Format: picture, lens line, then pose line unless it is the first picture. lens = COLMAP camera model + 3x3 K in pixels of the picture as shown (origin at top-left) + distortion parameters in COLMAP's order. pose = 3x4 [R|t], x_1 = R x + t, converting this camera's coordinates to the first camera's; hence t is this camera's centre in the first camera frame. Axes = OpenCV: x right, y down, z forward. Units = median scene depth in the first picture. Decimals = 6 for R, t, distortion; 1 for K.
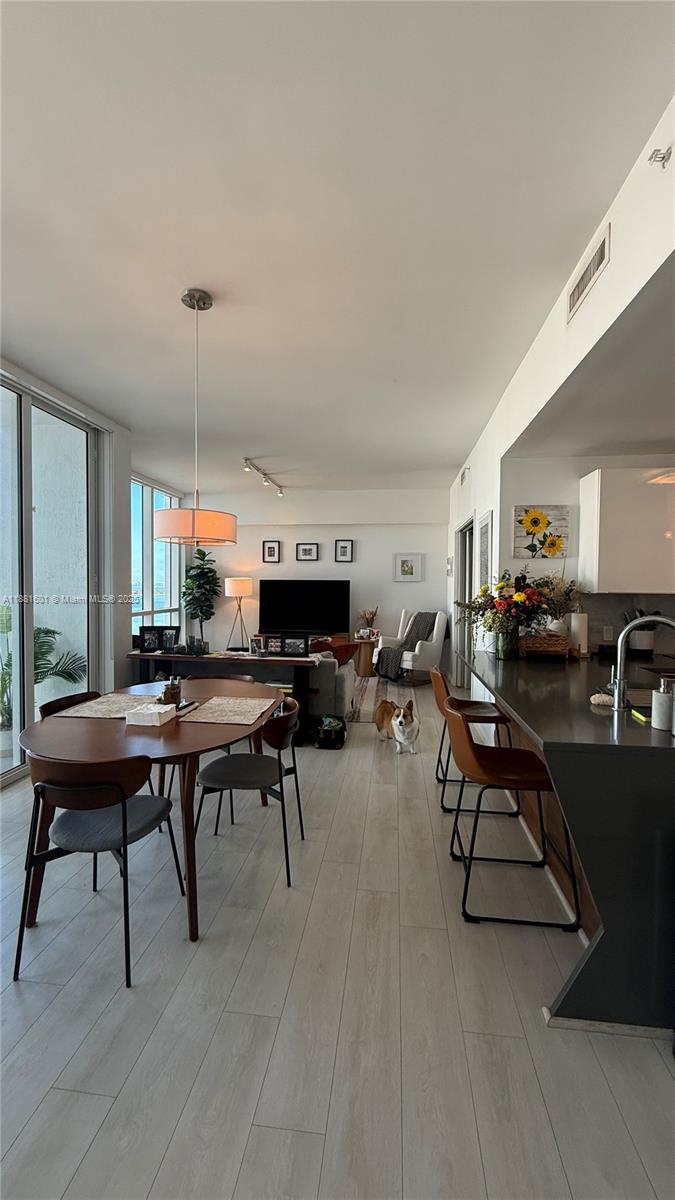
lens RADIAL K [[476.4, 0, 336.8], [0, 476.4, 593.9], [0, 0, 1]] dist [-0.001608, -0.000081]
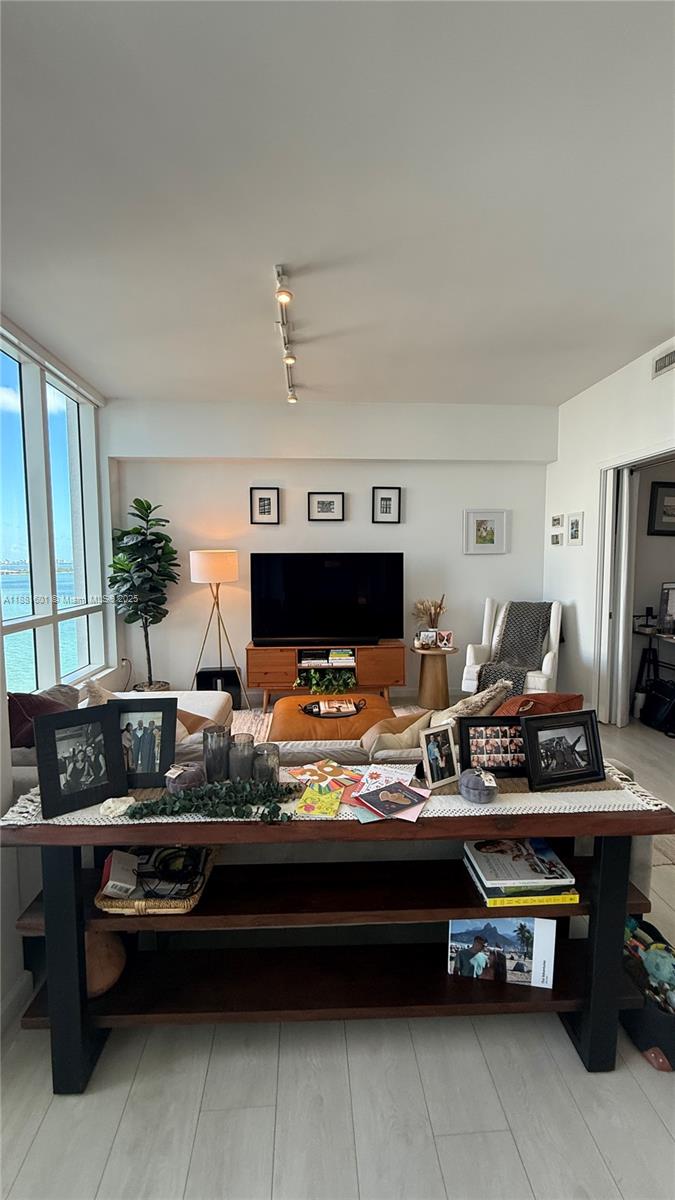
lens RADIAL K [[476.4, 0, 335.0], [0, 476.4, 595.2], [0, 0, 1]] dist [-0.001608, -0.000081]
pose [[0.982170, -0.025422, 0.186268, -0.170343], [0.015177, 0.998303, 0.056225, -0.009650], [-0.187381, -0.052395, 0.980889, 0.406779]]
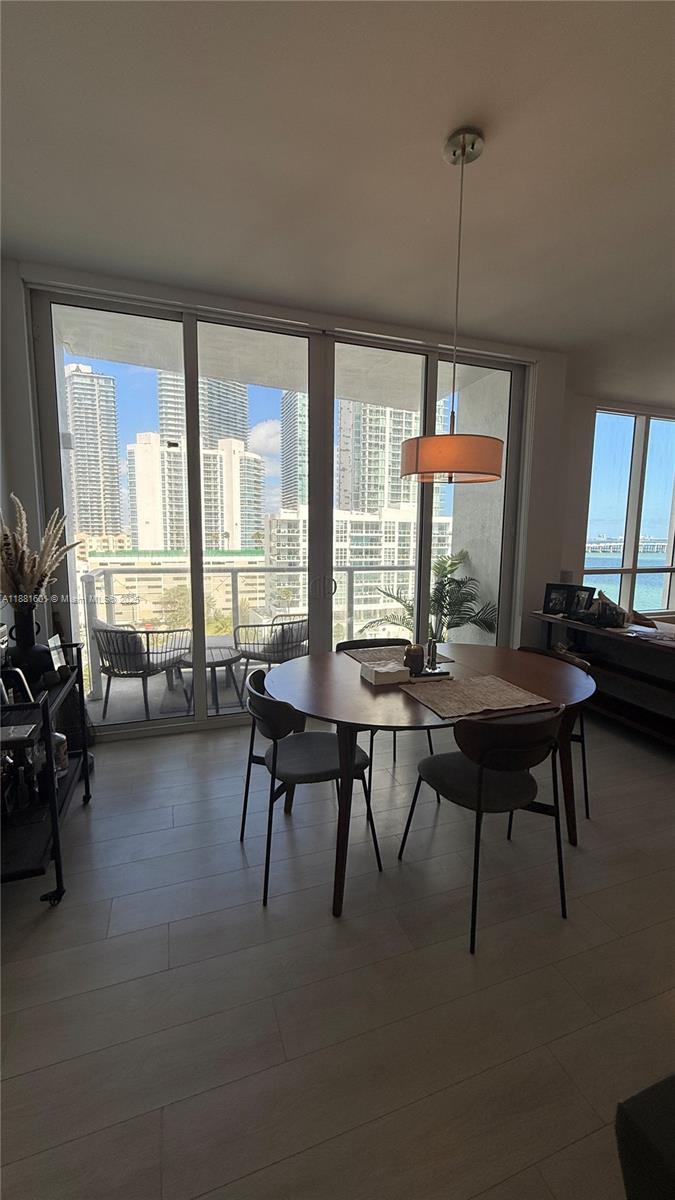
lens RADIAL K [[476.4, 0, 340.4], [0, 476.4, 594.5], [0, 0, 1]] dist [-0.001608, -0.000081]
pose [[0.448335, 0.107072, -0.887430, 0.113701], [-0.022243, 0.993829, 0.108672, 0.000763], [0.893589, -0.028983, 0.447950, 0.150609]]
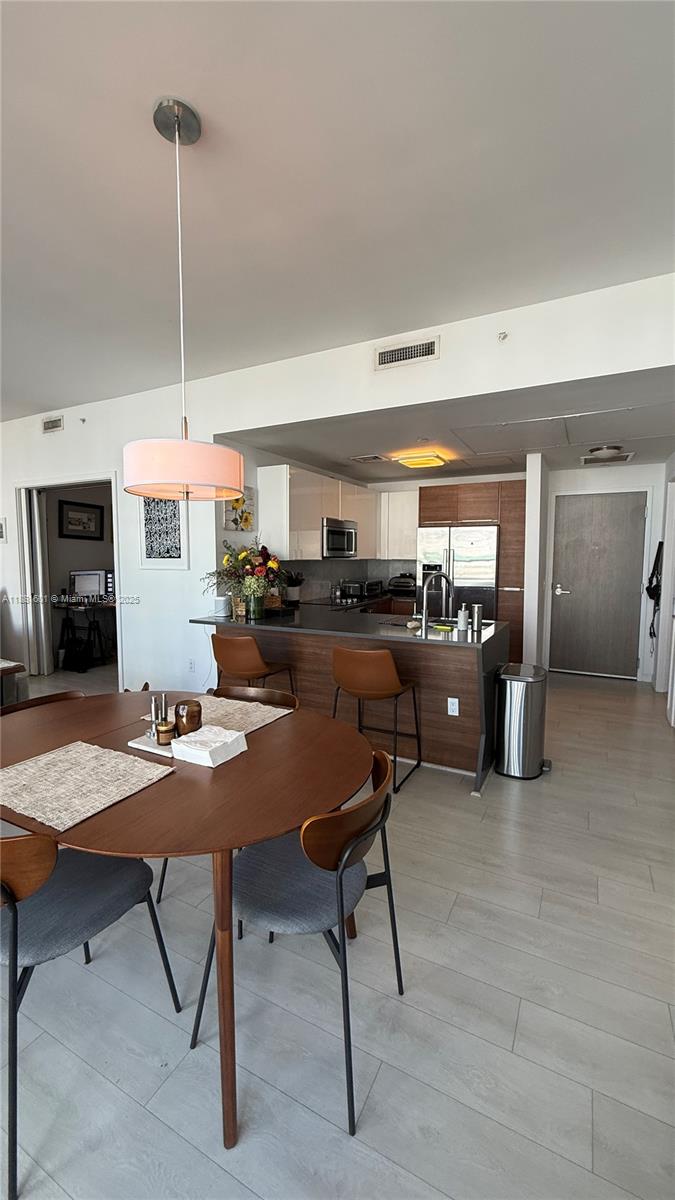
lens RADIAL K [[476.4, 0, 339.5], [0, 476.4, 595.2], [0, 0, 1]] dist [-0.001608, -0.000081]
pose [[0.357437, -0.081494, 0.930375, -0.278352], [0.016674, 0.996584, 0.080888, -0.004259], [-0.933788, -0.013399, 0.357575, 0.172909]]
